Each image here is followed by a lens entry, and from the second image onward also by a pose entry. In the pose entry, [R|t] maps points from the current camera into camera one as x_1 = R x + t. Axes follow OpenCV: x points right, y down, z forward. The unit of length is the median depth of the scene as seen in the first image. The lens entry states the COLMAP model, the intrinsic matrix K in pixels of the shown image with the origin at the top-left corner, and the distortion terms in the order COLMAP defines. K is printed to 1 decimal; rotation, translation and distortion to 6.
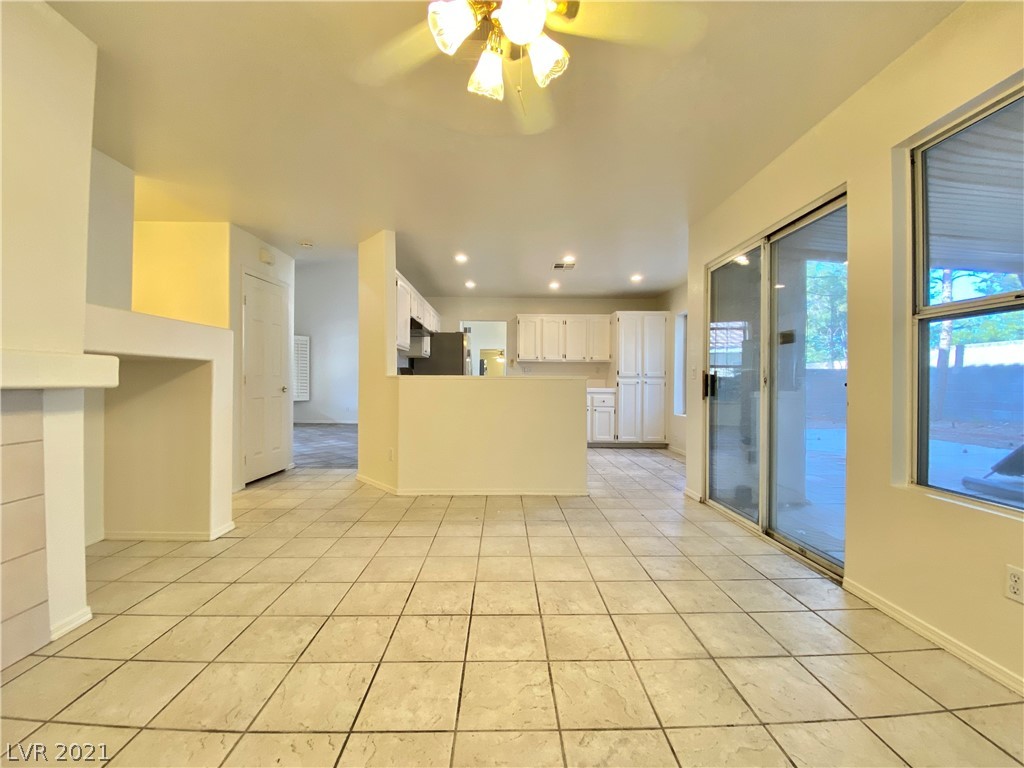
lens RADIAL K [[417.5, 0, 512.0], [0, 417.5, 384.0], [0, 0, 1]] dist [0.043016, -0.030189]
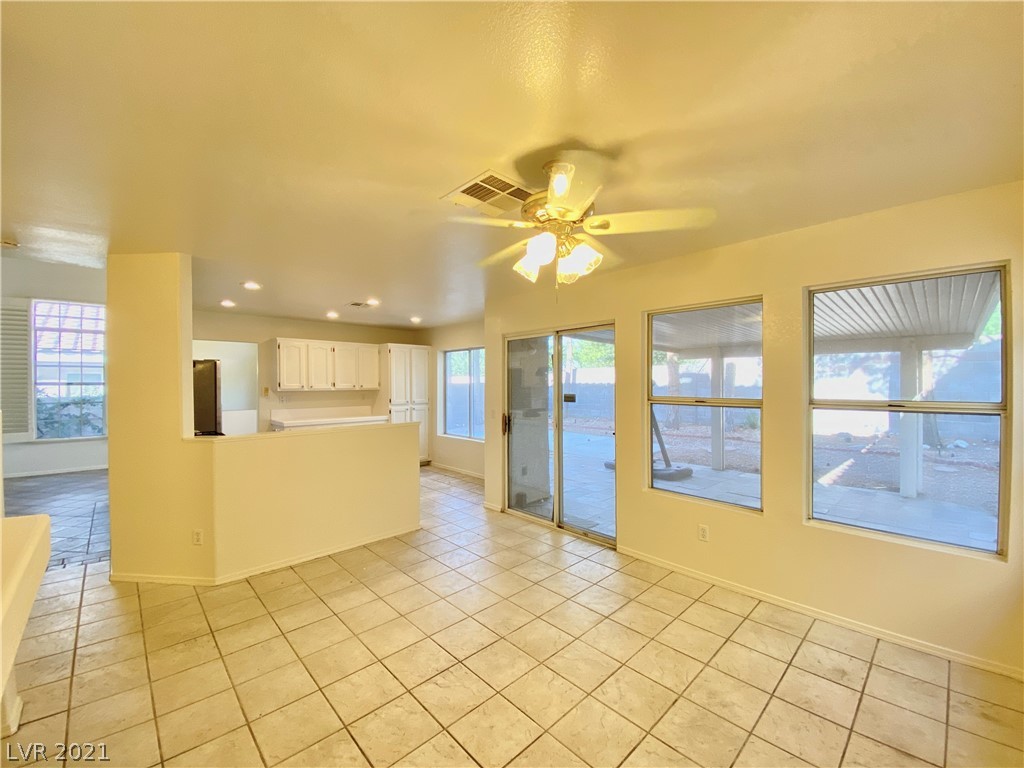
lens RADIAL K [[414.6, 0, 515.4], [0, 414.6, 388.5], [0, 0, 1]] dist [0.038204, -0.029166]
pose [[0.740027, -0.017184, 0.672357, -0.513141], [0.007451, 0.999822, 0.017352, -0.171982], [-0.672535, -0.007832, 0.740023, 0.002745]]
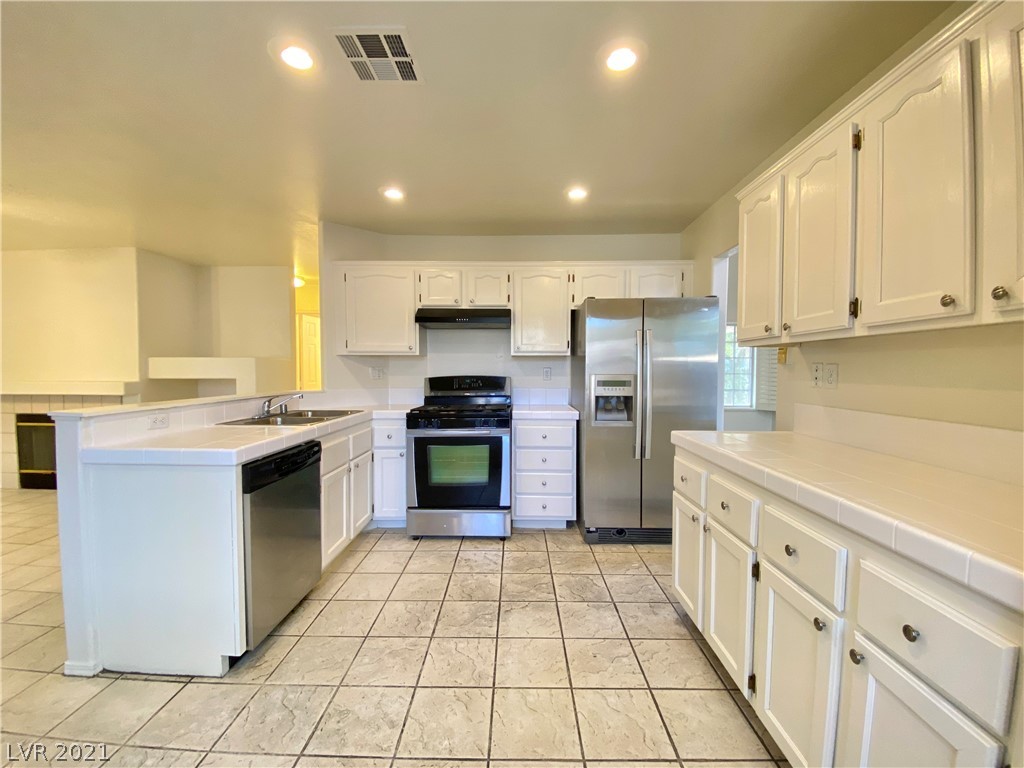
lens RADIAL K [[417.5, 0, 512.0], [0, 417.5, 384.0], [0, 0, 1]] dist [0.043016, -0.030189]
pose [[-0.046111, 0.029010, -0.998515, 0.811669], [-0.003498, 0.999567, 0.029202, -0.085416], [0.998930, 0.004840, -0.045990, 2.034013]]
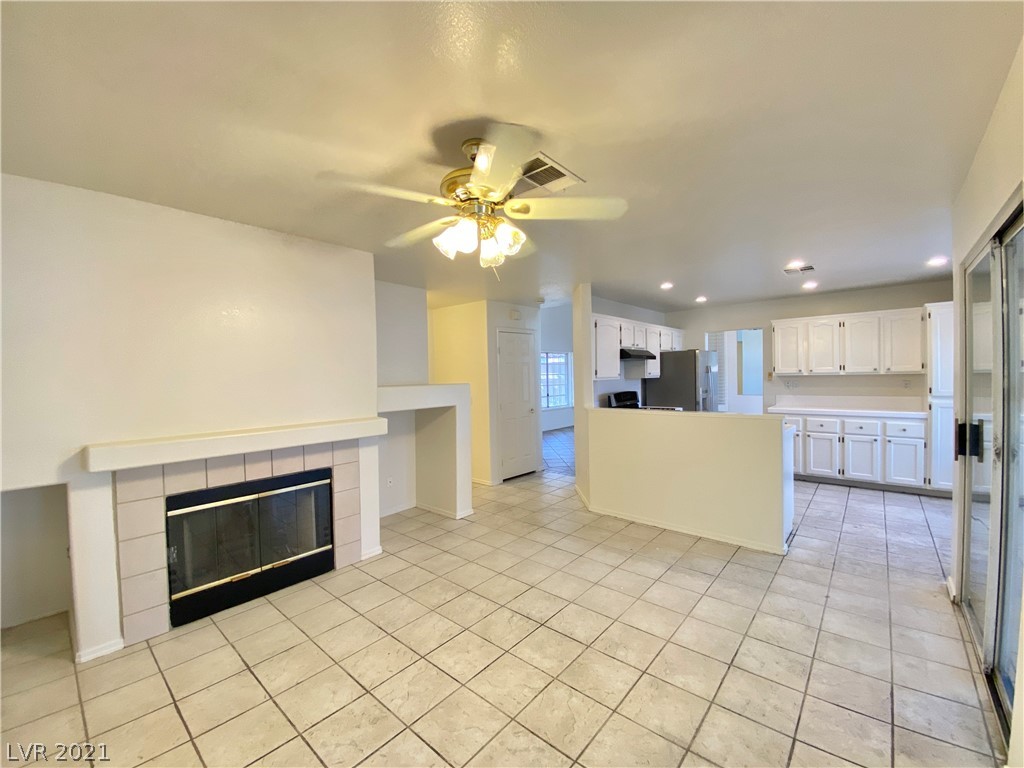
lens RADIAL K [[417.5, 0, 512.0], [0, 417.5, 384.0], [0, 0, 1]] dist [0.043016, -0.030189]
pose [[0.741693, -0.007065, -0.670702, 0.479296], [0.023513, 0.999604, 0.015472, -0.151629], [0.670327, -0.027246, 0.741565, -0.016616]]
